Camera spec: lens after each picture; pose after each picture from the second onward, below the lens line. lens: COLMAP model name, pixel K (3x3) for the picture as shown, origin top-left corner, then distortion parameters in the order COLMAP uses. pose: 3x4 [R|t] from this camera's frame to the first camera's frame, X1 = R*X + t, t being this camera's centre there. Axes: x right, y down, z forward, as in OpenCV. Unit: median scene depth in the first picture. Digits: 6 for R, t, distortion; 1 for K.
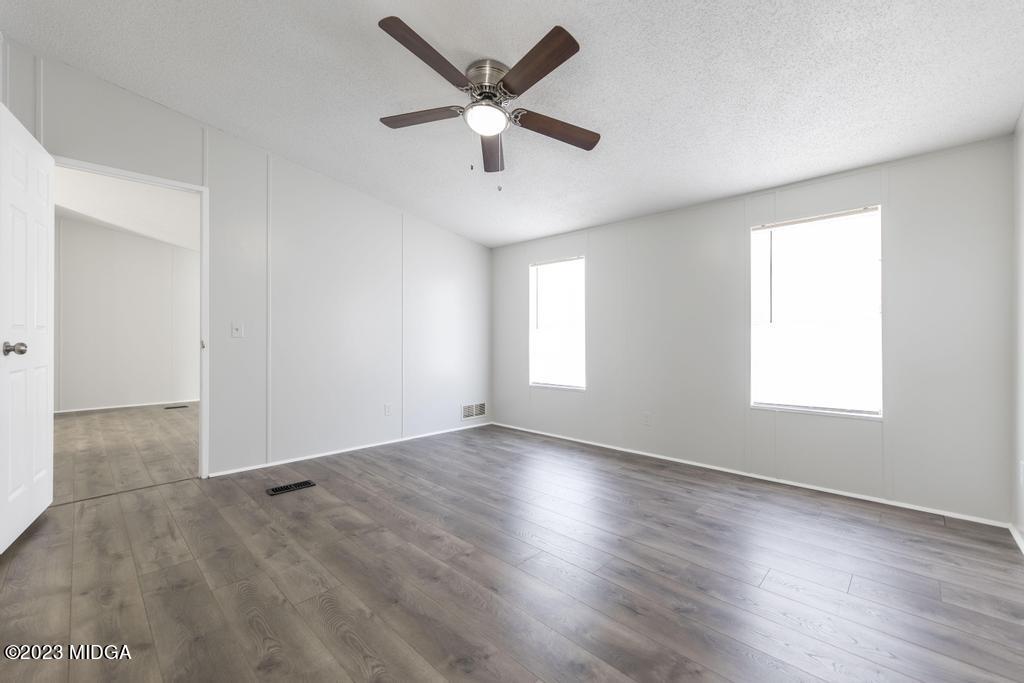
lens RADIAL K [[417.6, 0, 516.4], [0, 417.6, 340.1], [0, 0, 1]] dist [-0.009202, 0.000021]
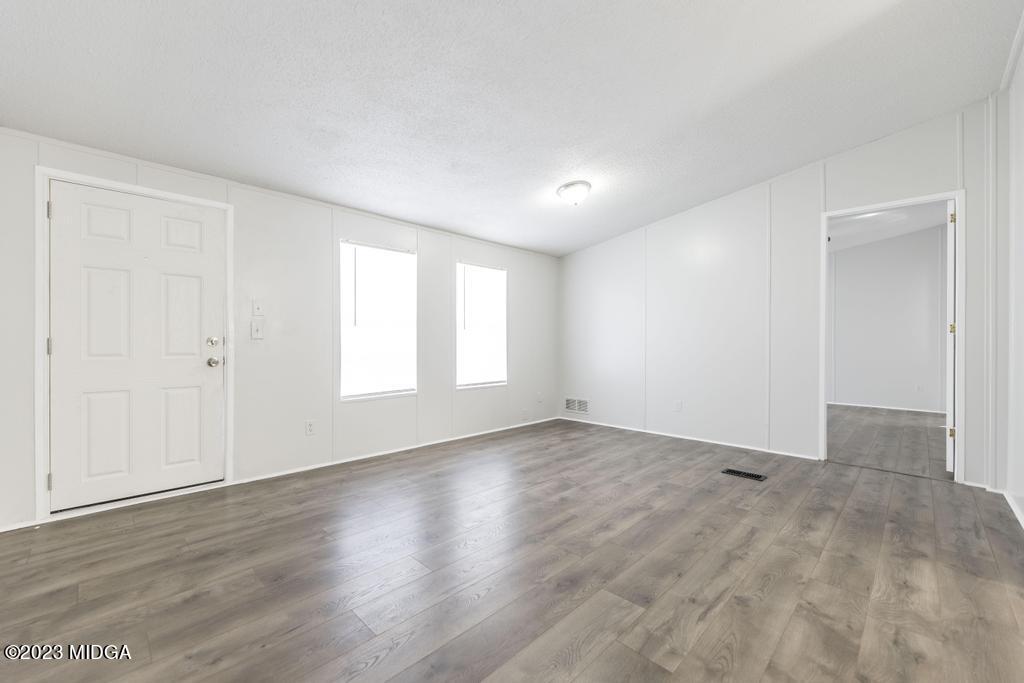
lens RADIAL K [[417.6, 0, 519.3], [0, 417.6, 339.0], [0, 0, 1]] dist [-0.009202, 0.000021]
pose [[0.011997, 0.004790, 0.999917, -0.631094], [-0.000747, 0.999988, -0.004782, -0.000503], [-0.999928, -0.000690, 0.012001, 0.600742]]
